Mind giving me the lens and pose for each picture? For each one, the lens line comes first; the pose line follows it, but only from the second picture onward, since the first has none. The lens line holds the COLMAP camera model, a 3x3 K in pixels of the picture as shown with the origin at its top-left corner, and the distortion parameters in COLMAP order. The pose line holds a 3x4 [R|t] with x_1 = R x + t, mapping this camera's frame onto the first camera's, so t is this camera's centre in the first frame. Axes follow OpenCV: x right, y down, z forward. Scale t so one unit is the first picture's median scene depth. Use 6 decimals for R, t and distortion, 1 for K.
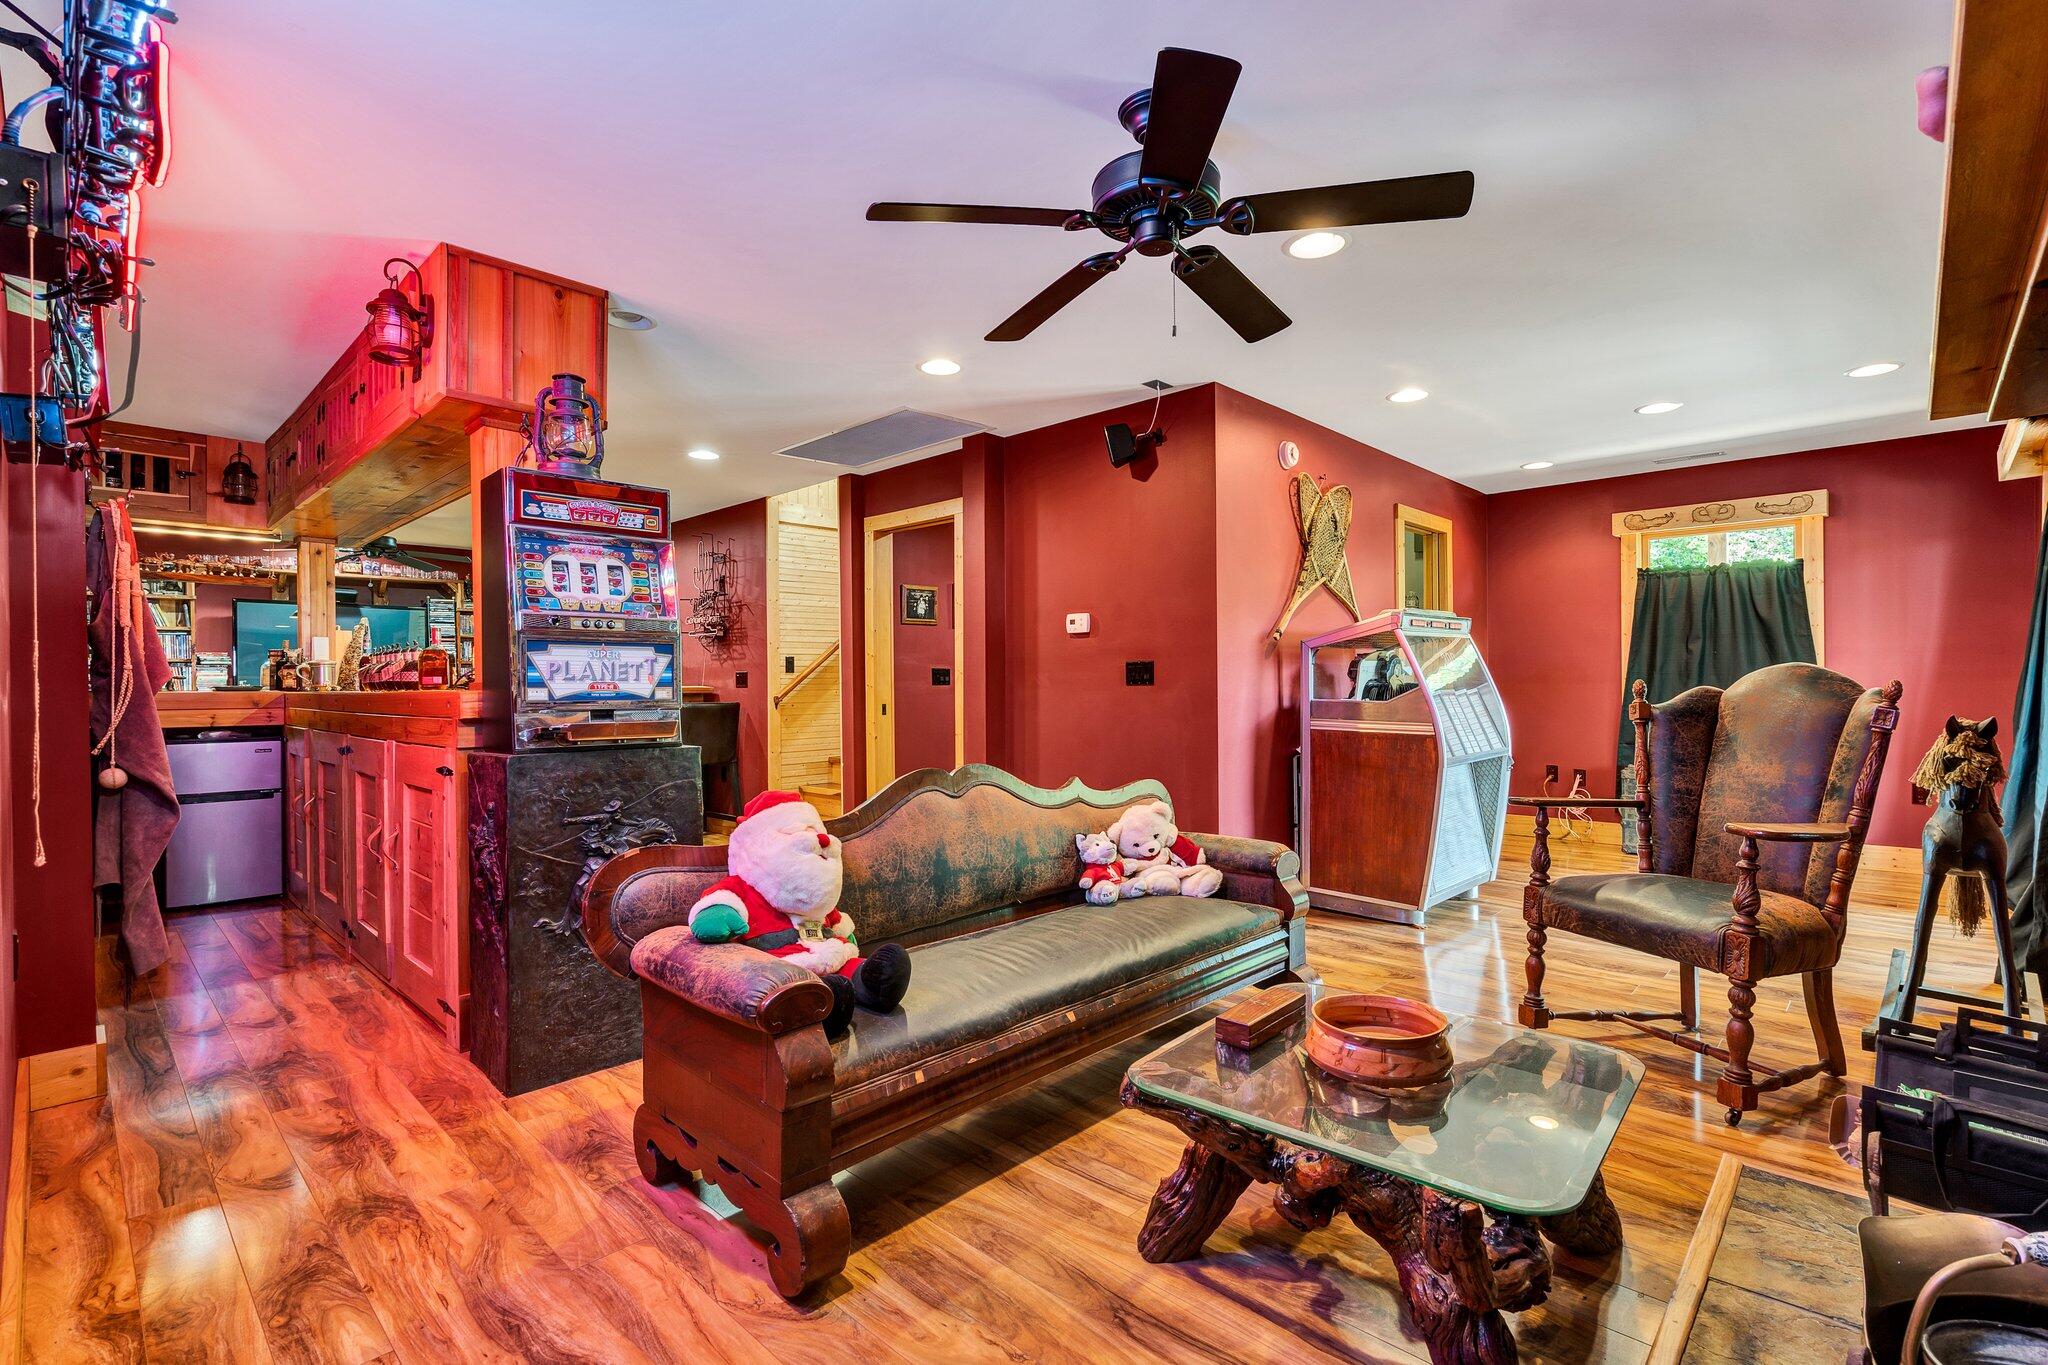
lens RADIAL K [[930.5, 0, 1018.5], [0, 930.5, 685.0], [0, 0, 1]] dist [-0.003577, -0.000290]
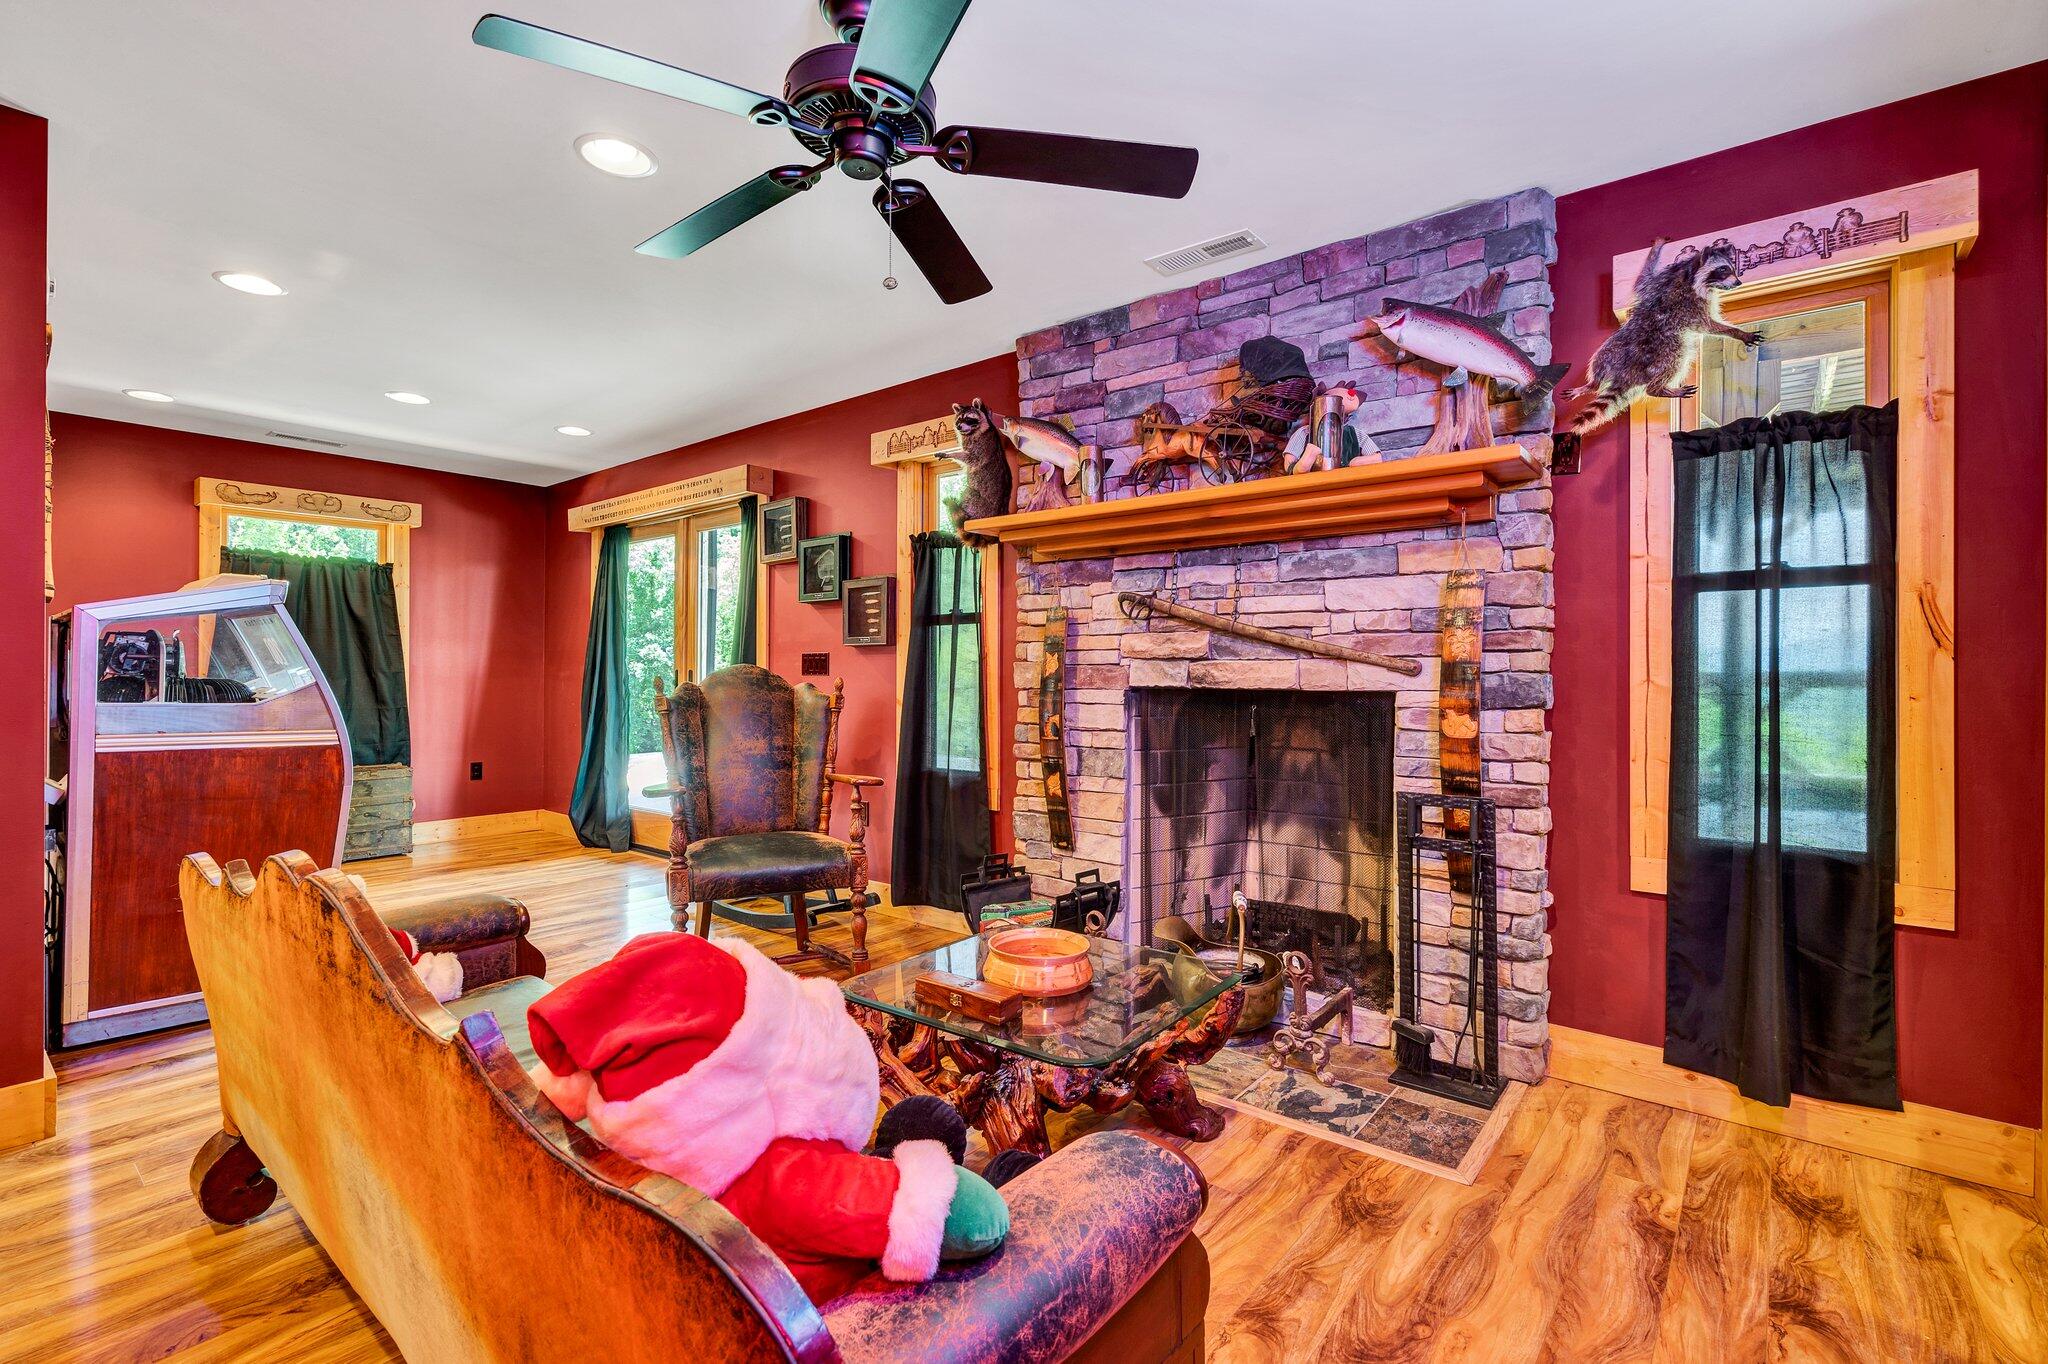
lens RADIAL K [[930.5, 0, 1018.0], [0, 930.5, 677.3], [0, 0, 1]] dist [-0.003577, -0.000290]
pose [[-0.066808, 0.004346, 0.997756, -0.277804], [0.000529, 0.999991, -0.004320, 0.000651], [-0.997766, 0.000240, -0.066810, 0.358086]]
